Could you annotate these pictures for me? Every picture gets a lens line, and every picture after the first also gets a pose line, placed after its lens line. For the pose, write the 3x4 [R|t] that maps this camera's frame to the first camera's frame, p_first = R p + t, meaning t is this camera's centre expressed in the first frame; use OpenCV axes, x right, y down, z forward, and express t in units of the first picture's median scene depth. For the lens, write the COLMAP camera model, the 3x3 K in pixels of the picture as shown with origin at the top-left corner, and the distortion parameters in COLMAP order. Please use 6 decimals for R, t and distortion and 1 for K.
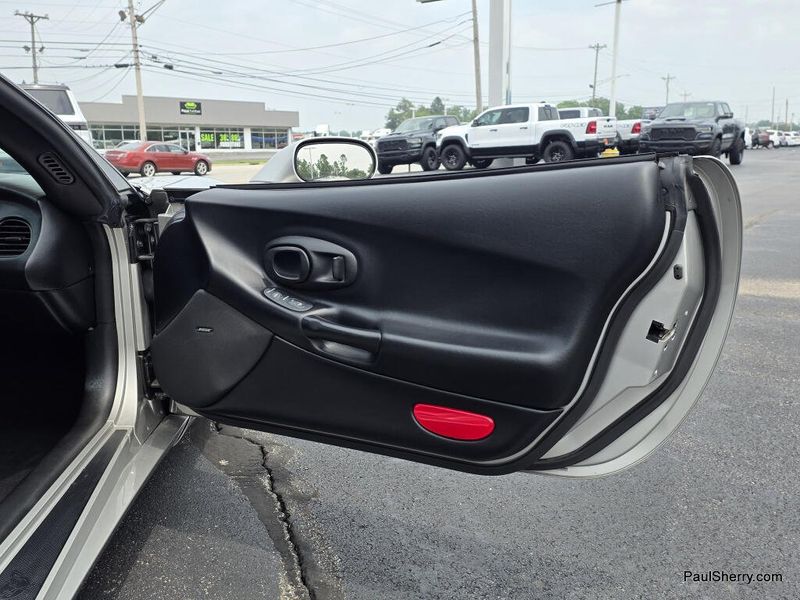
lens RADIAL K [[762.5, 0, 413.6], [0, 762.5, 310.2], [0, 0, 1]] dist [0.064725, -0.100773]
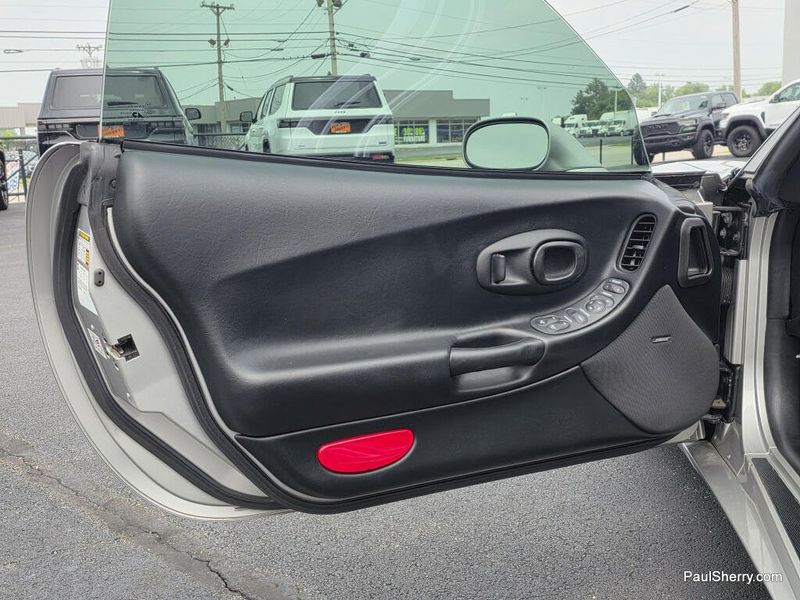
lens RADIAL K [[871.9, 0, 400.0], [0, 871.9, 300.0], [0, 0, 1]] dist [0.251815, -0.592842]
pose [[0.975825, 0.011918, -0.218227, -0.086892], [-0.018308, 0.999460, -0.027285, 0.003083], [0.217784, 0.030620, 0.975517, -0.009419]]
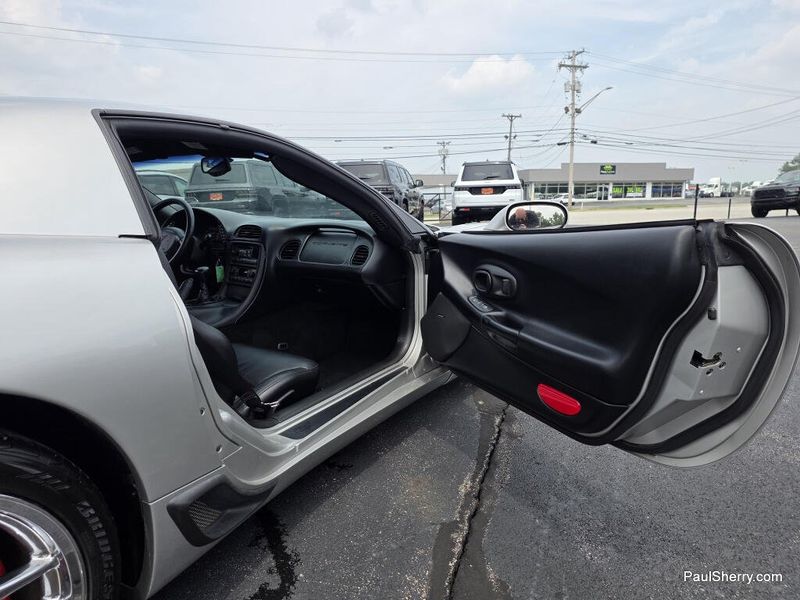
lens RADIAL K [[530.1, 0, 400.0], [0, 530.1, 300.0], [0, 0, 1]] dist [0.006358, -0.002537]
pose [[0.799460, 0.104790, -0.591509, 0.019525], [-0.115251, 0.993132, 0.020172, -0.001329], [0.589560, 0.052046, 0.806046, 0.000032]]
